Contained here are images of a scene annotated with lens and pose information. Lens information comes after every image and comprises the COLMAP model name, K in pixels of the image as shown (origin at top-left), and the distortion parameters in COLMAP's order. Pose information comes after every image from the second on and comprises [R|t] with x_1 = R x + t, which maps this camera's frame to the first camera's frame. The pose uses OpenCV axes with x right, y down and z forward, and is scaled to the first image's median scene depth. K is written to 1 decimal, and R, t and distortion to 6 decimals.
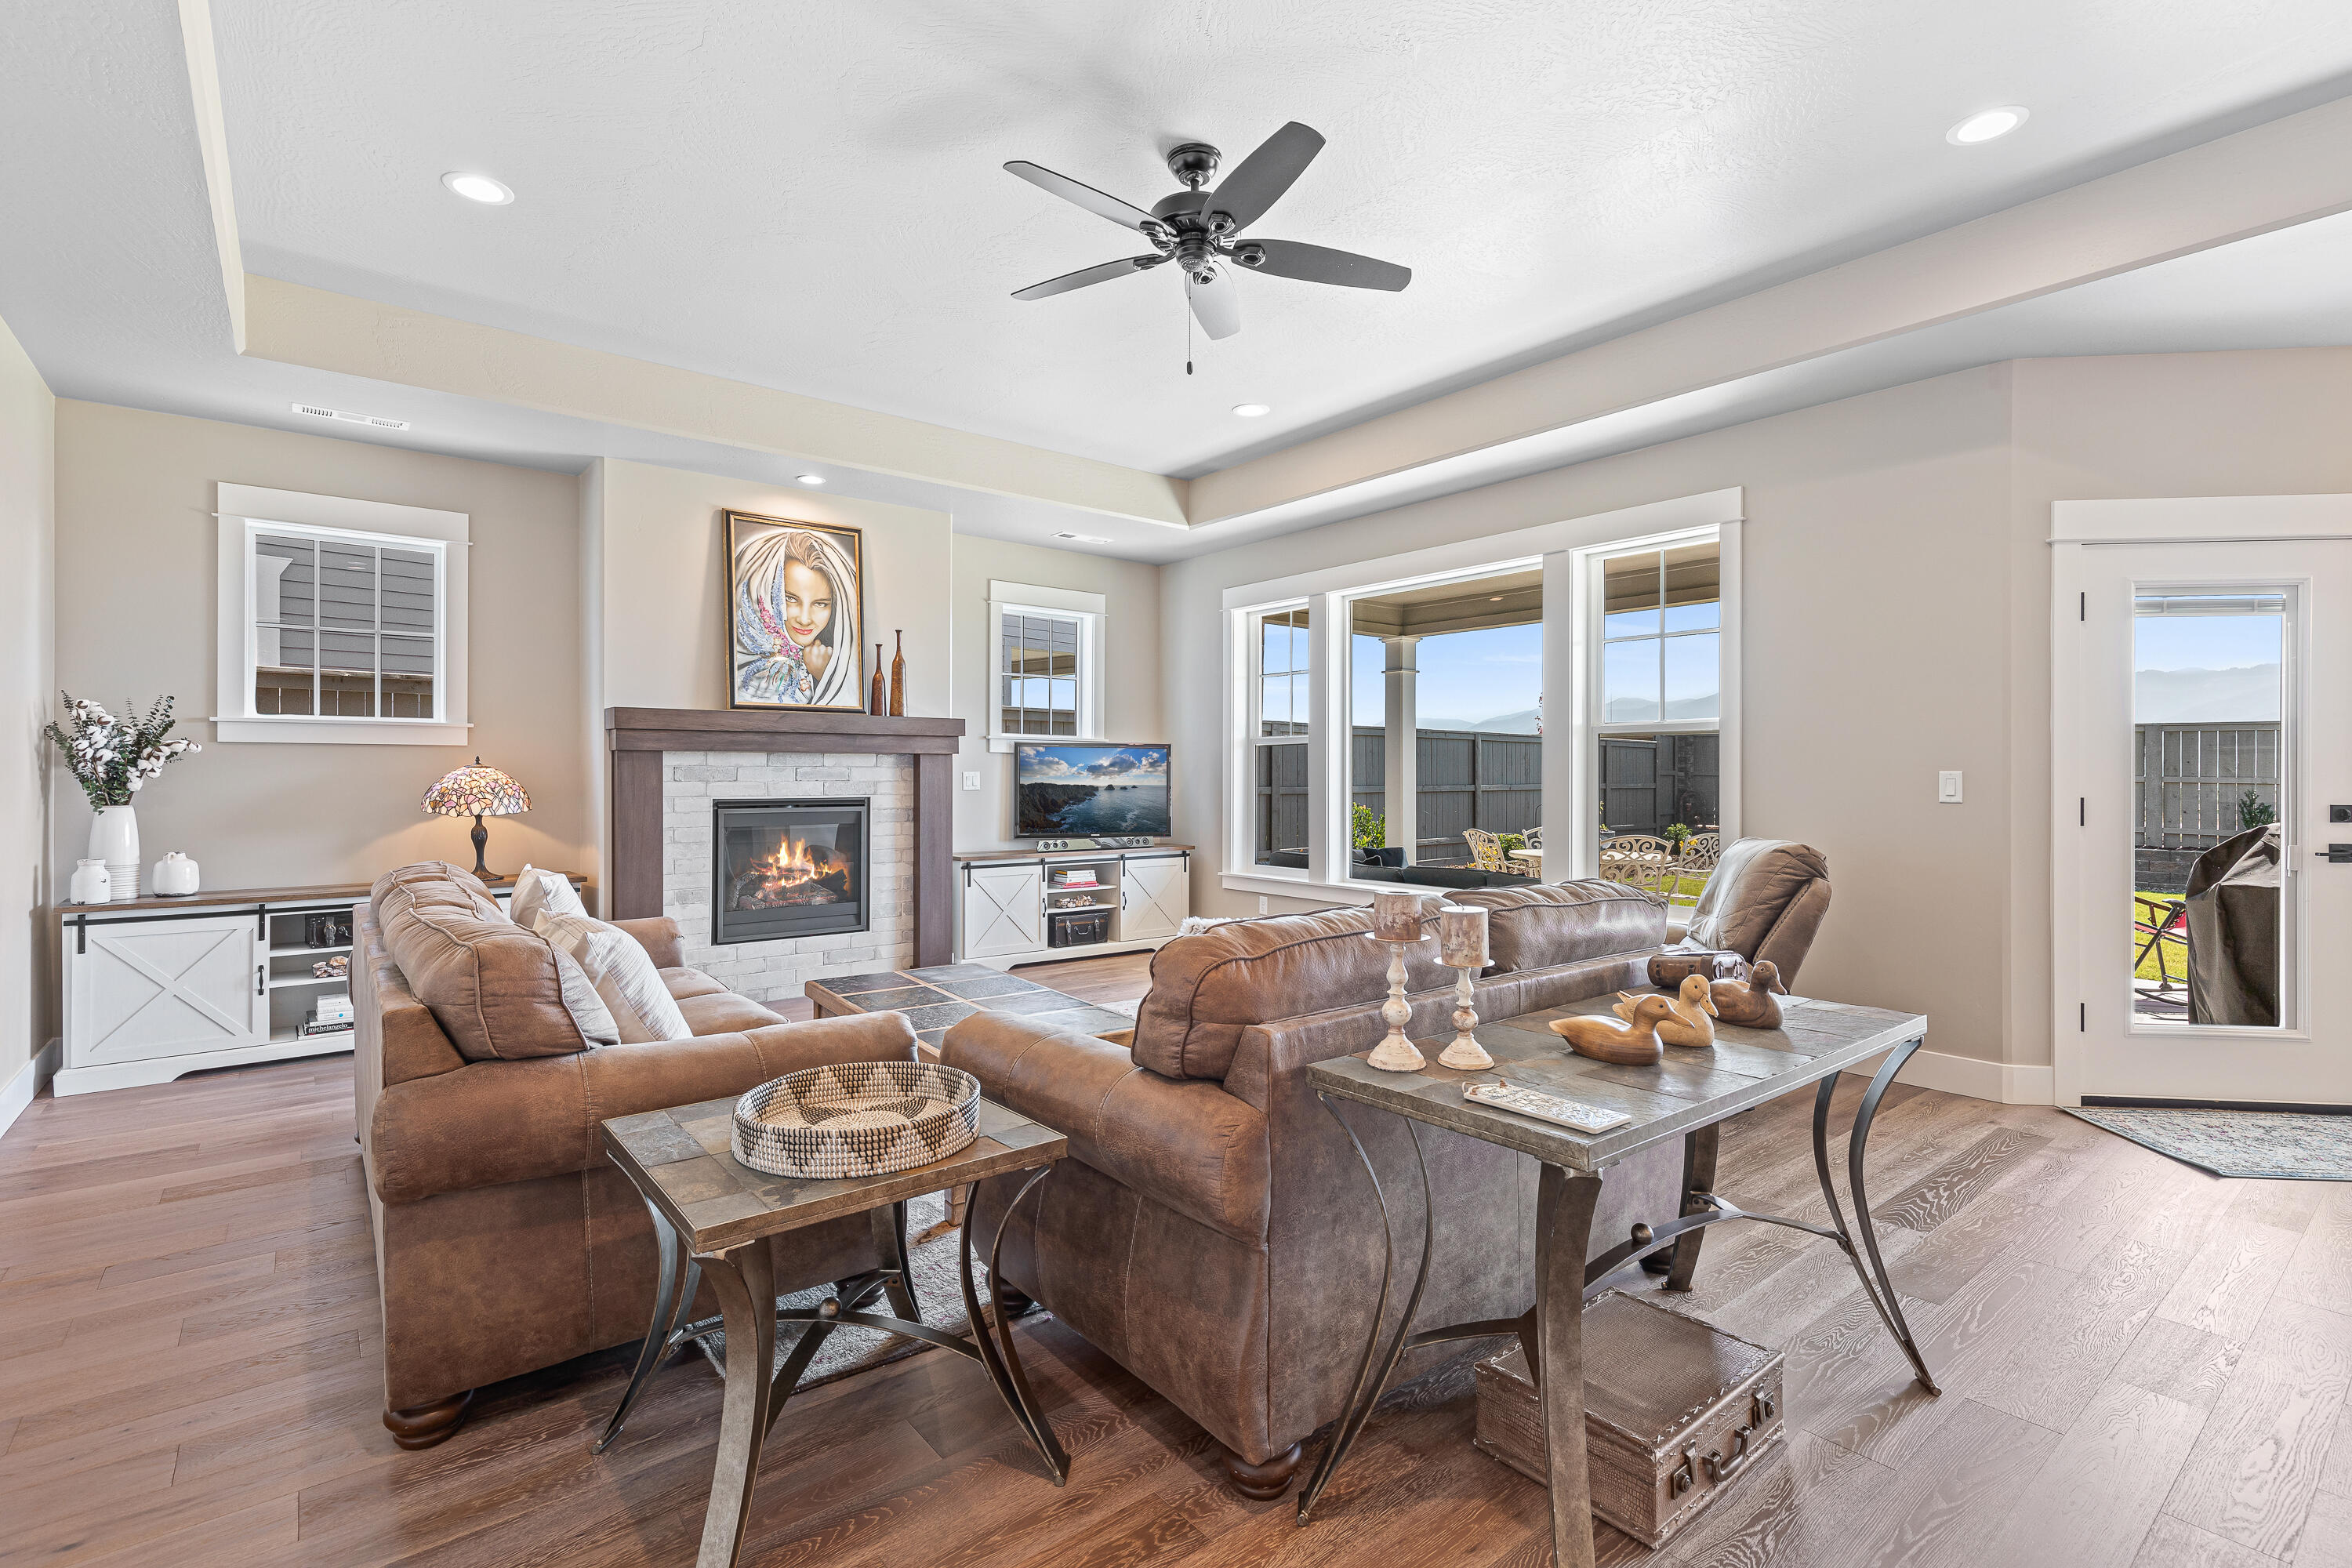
lens RADIAL K [[1070.6, 0, 1181.0], [0, 1070.6, 781.6], [0, 0, 1]] dist [0.014684, 0.000041]
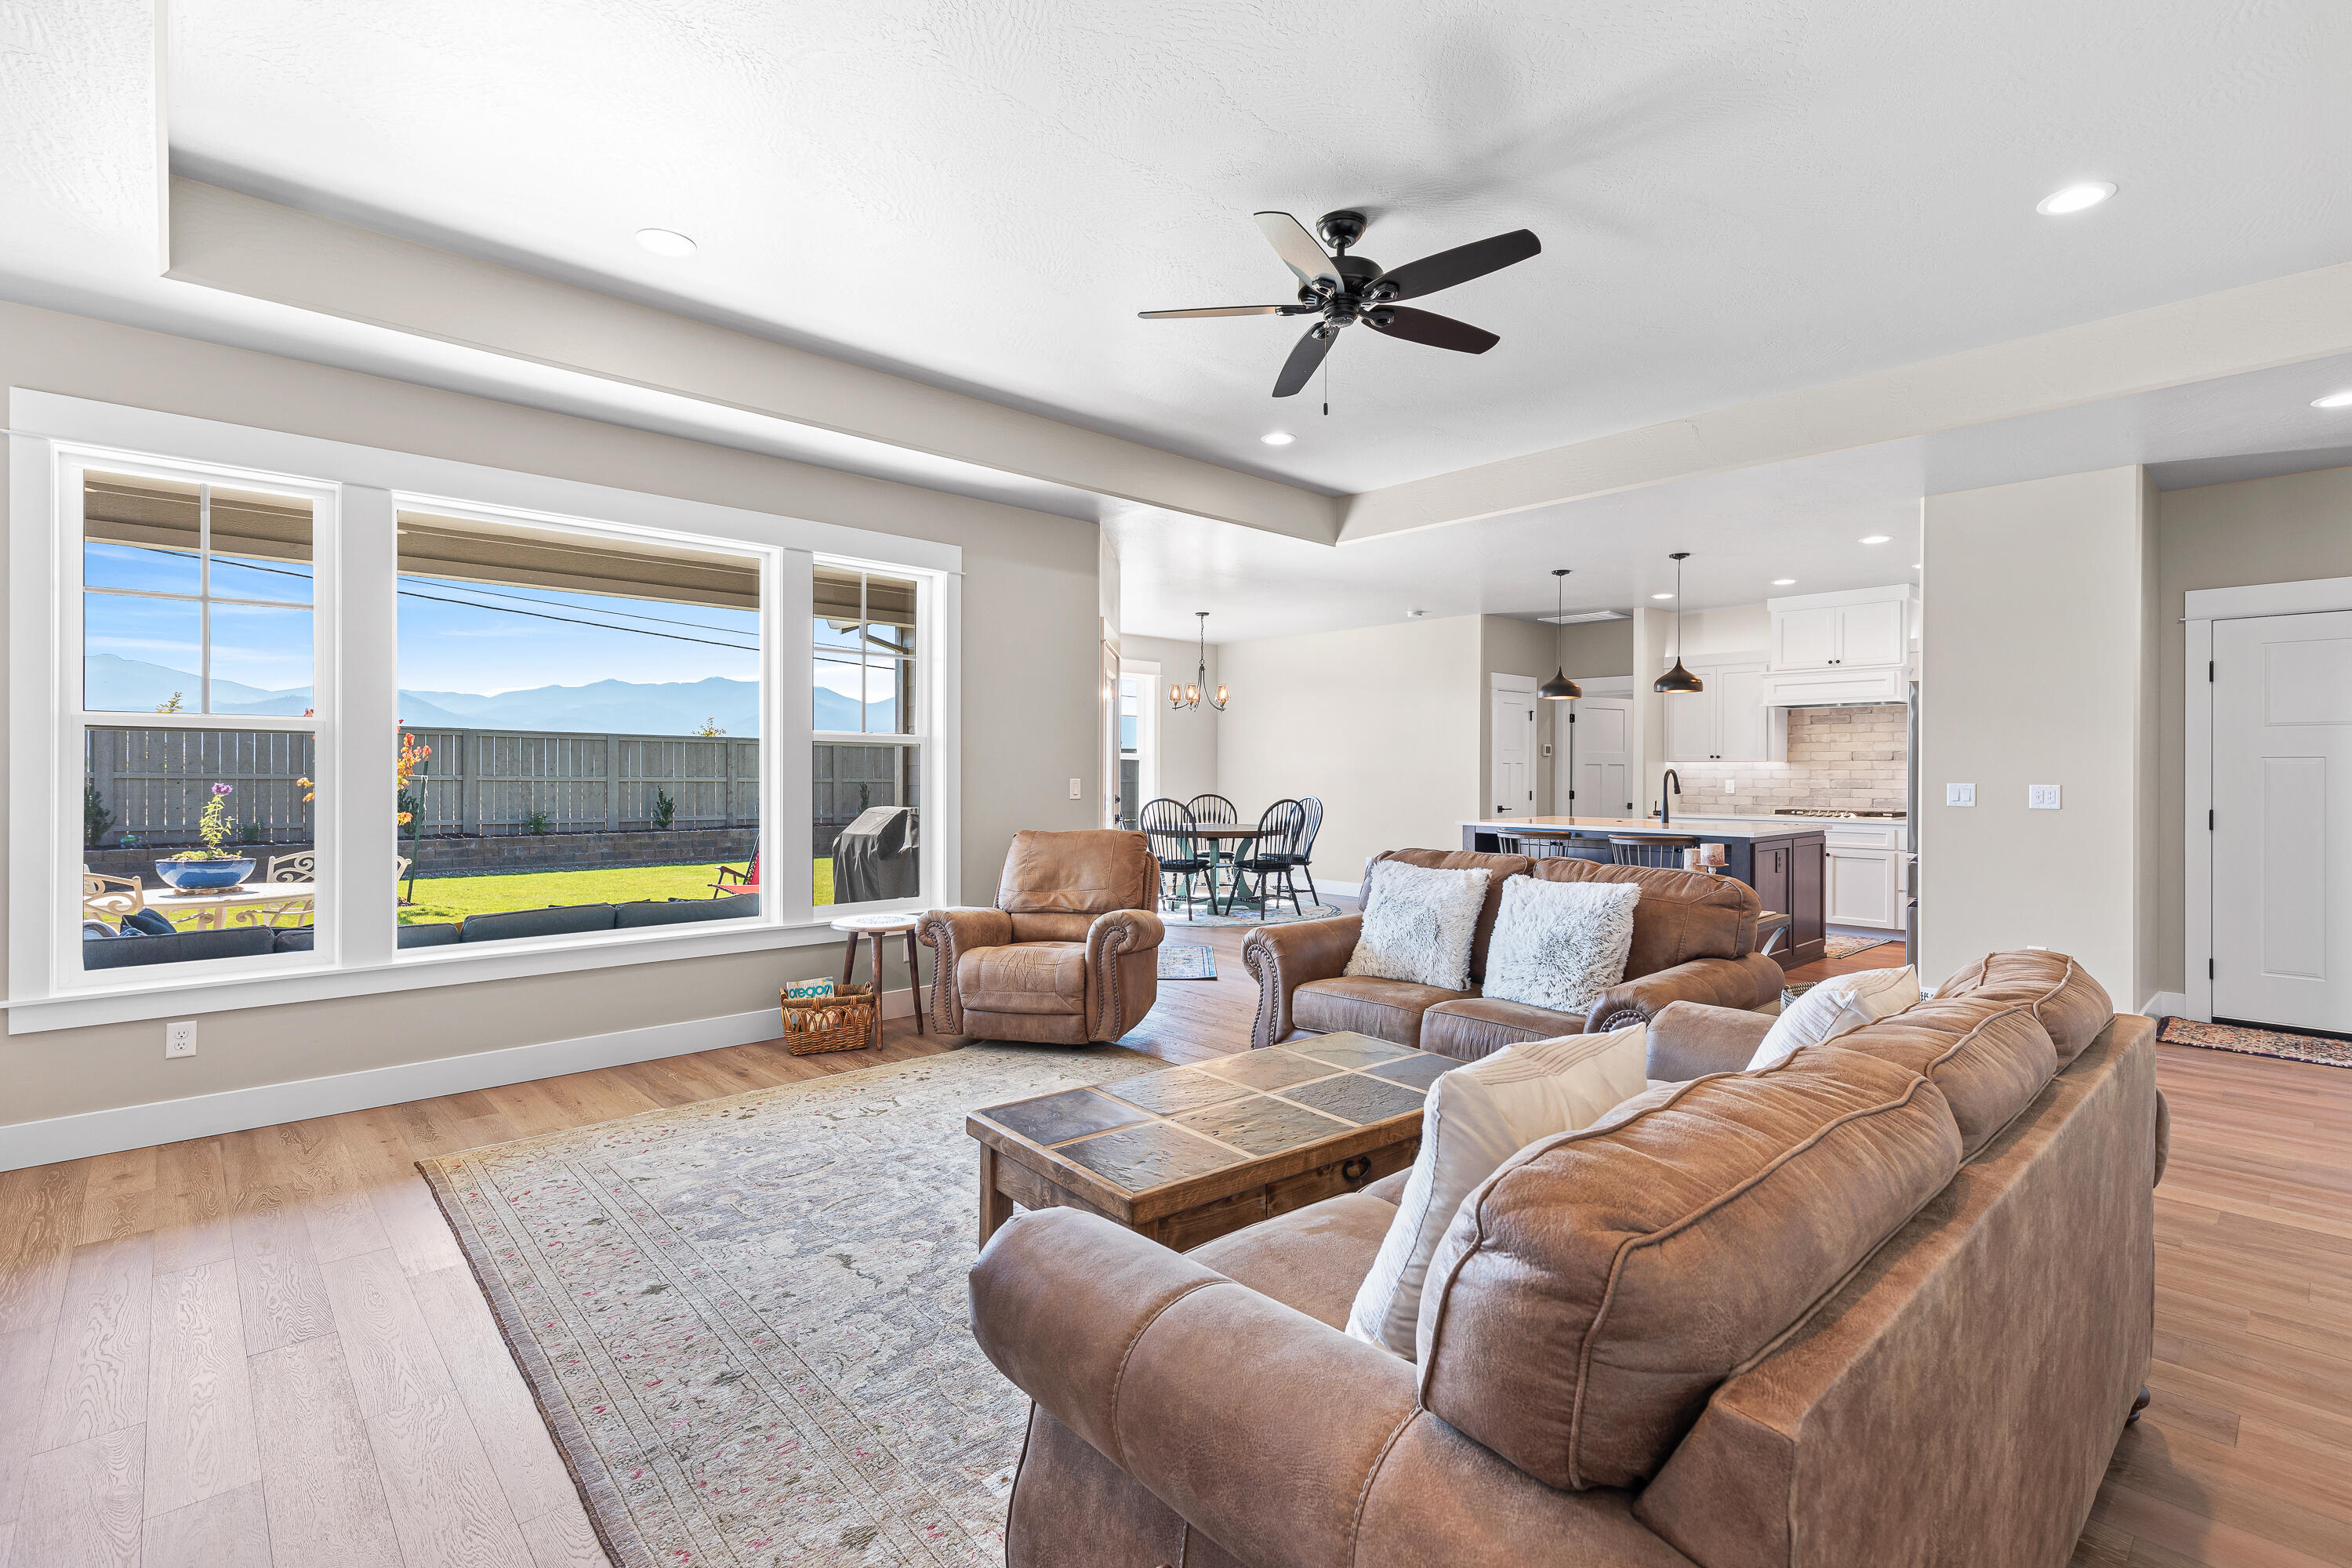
lens RADIAL K [[1070.6, 0, 1181.0], [0, 1070.6, 781.6], [0, 0, 1]] dist [0.014684, 0.000041]
pose [[-0.051591, -0.004984, 0.998656, -0.419144], [0.015828, 0.999858, 0.005808, -0.004321], [-0.998543, 0.016106, -0.051505, 0.475322]]
